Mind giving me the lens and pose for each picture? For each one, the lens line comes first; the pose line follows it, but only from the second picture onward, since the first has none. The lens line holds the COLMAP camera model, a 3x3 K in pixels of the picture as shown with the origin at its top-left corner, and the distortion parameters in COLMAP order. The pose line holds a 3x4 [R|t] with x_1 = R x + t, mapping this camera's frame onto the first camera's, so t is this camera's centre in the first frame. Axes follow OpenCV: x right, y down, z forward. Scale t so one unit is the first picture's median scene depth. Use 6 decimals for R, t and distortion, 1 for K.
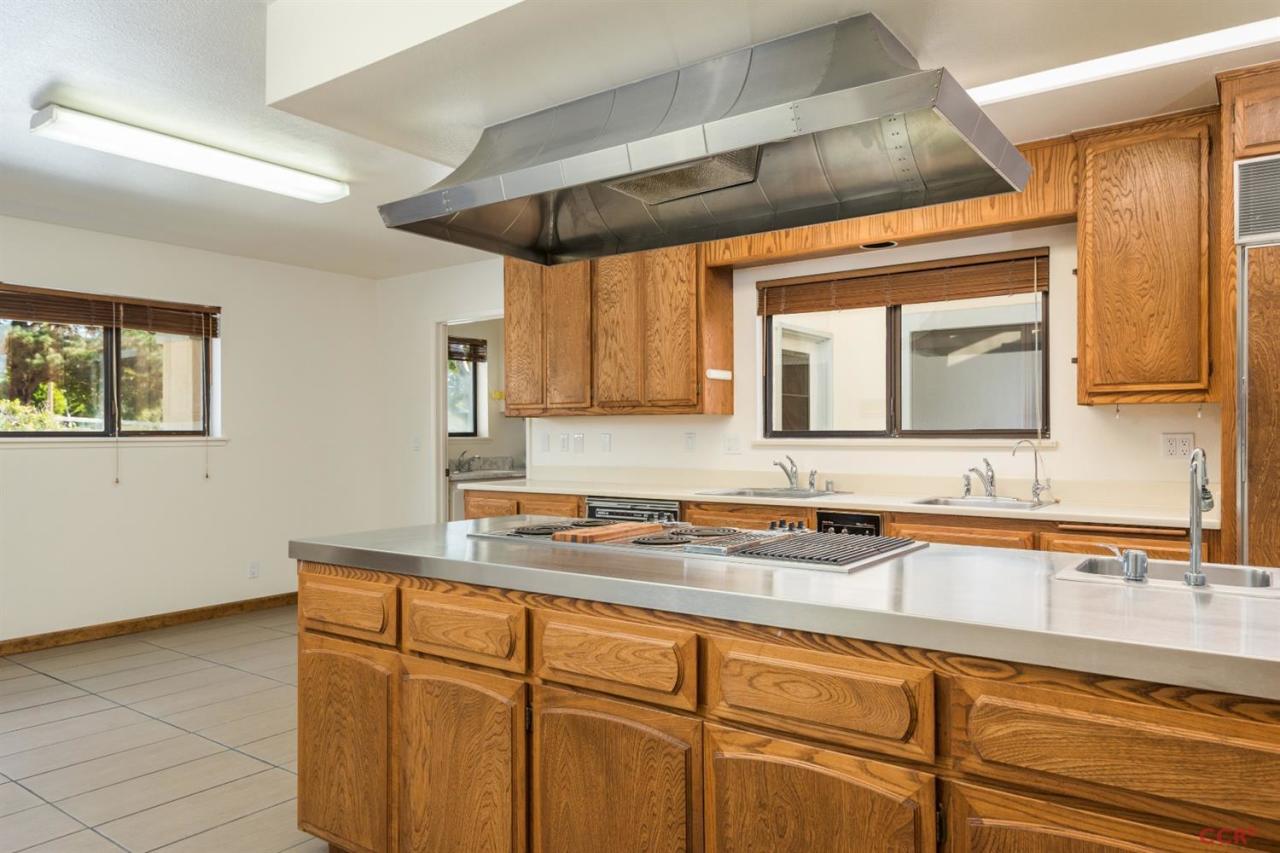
lens RADIAL K [[851.6, 0, 640.0], [0, 851.6, 426.5], [0, 0, 1]] dist [0.045518, 0.000562]
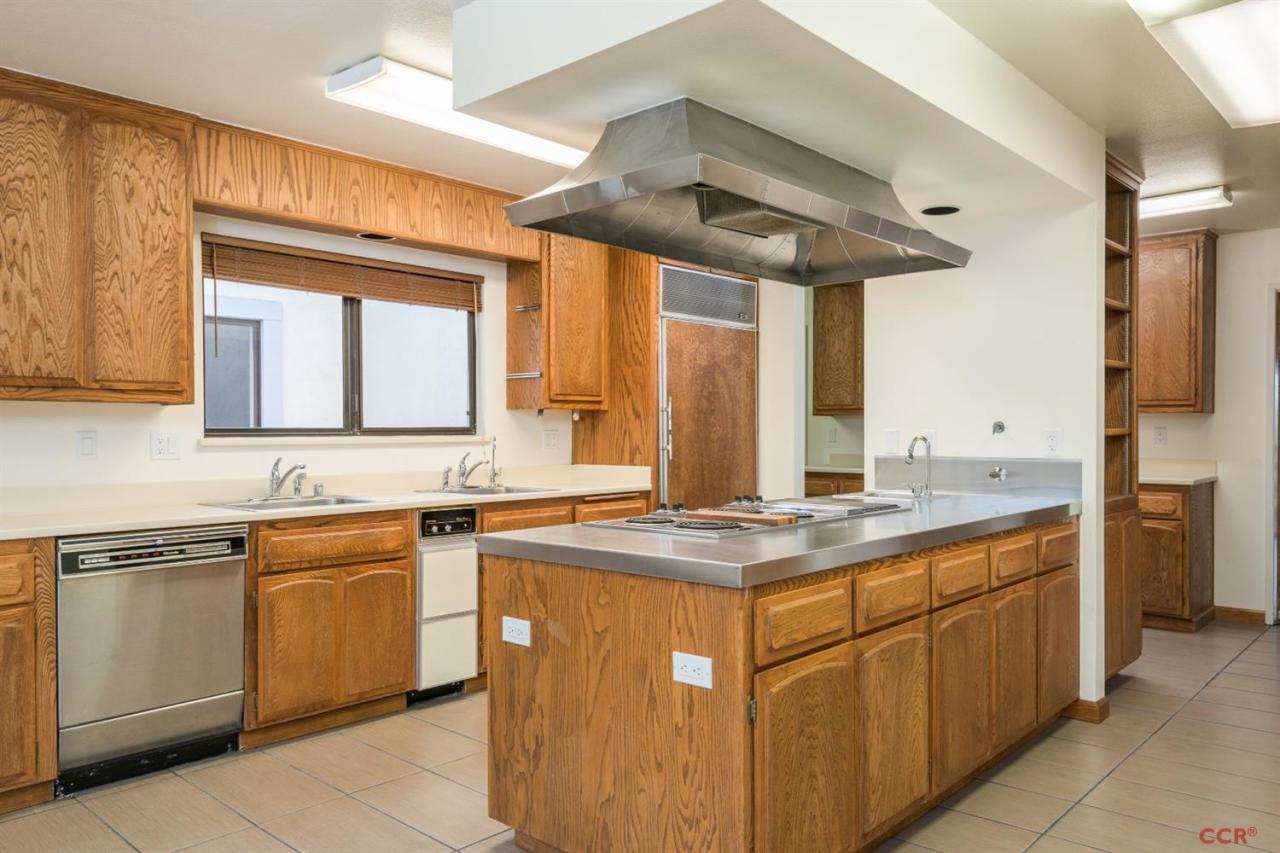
lens RADIAL K [[920.7, 0, 642.5], [0, 920.7, 435.7], [0, 0, 1]] dist [0.004501, 0.002026]
pose [[0.104454, -0.003266, 0.994524, -0.696760], [-0.004044, 0.999985, 0.003709, 0.008008], [-0.994521, -0.004410, 0.104440, 0.565672]]
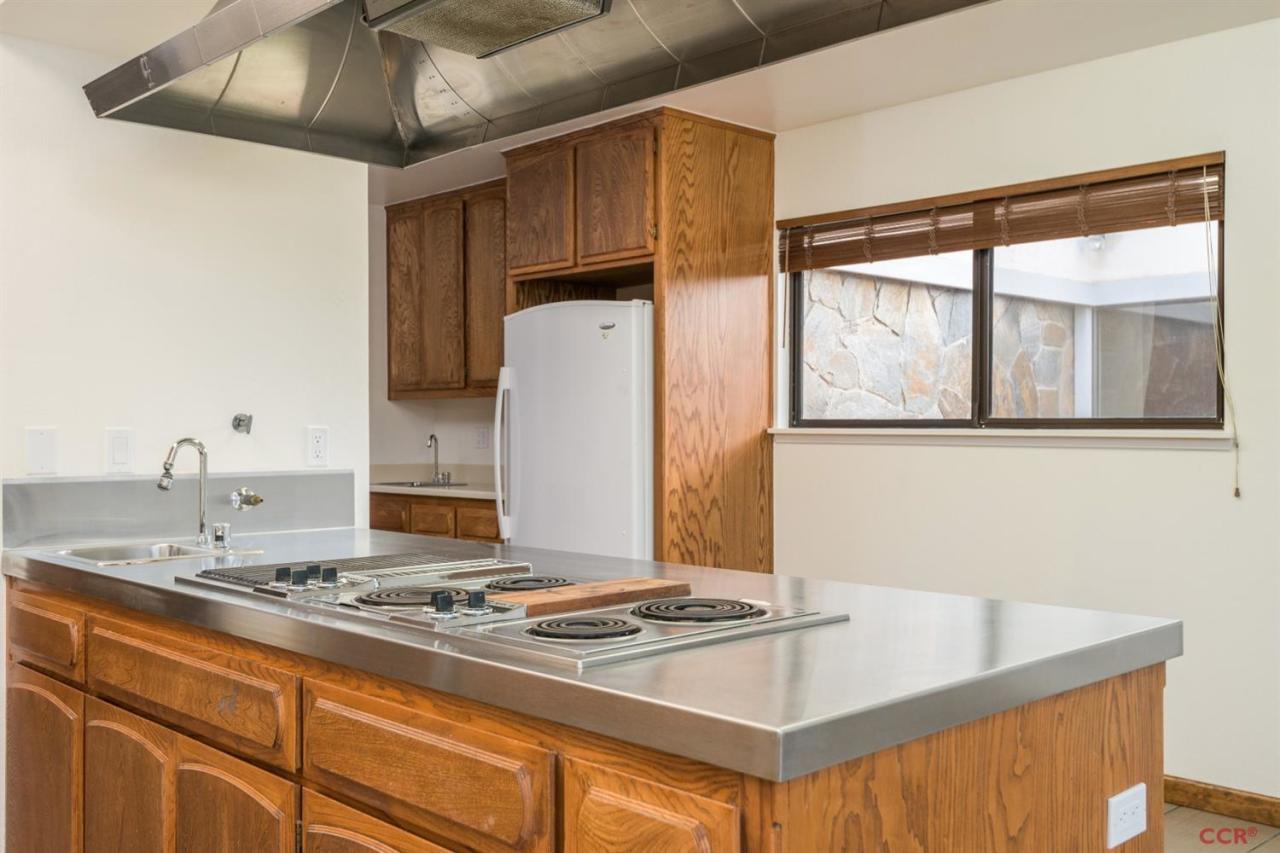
lens RADIAL K [[1219.8, 0, 640.0], [0, 1219.8, 426.5], [0, 0, 1]] dist [0.006723, 0.006703]
pose [[-0.984805, 0.005479, 0.173576, 0.331509], [0.003952, 0.999950, -0.009141, 0.014103], [-0.173618, -0.008316, -0.984778, 1.355667]]
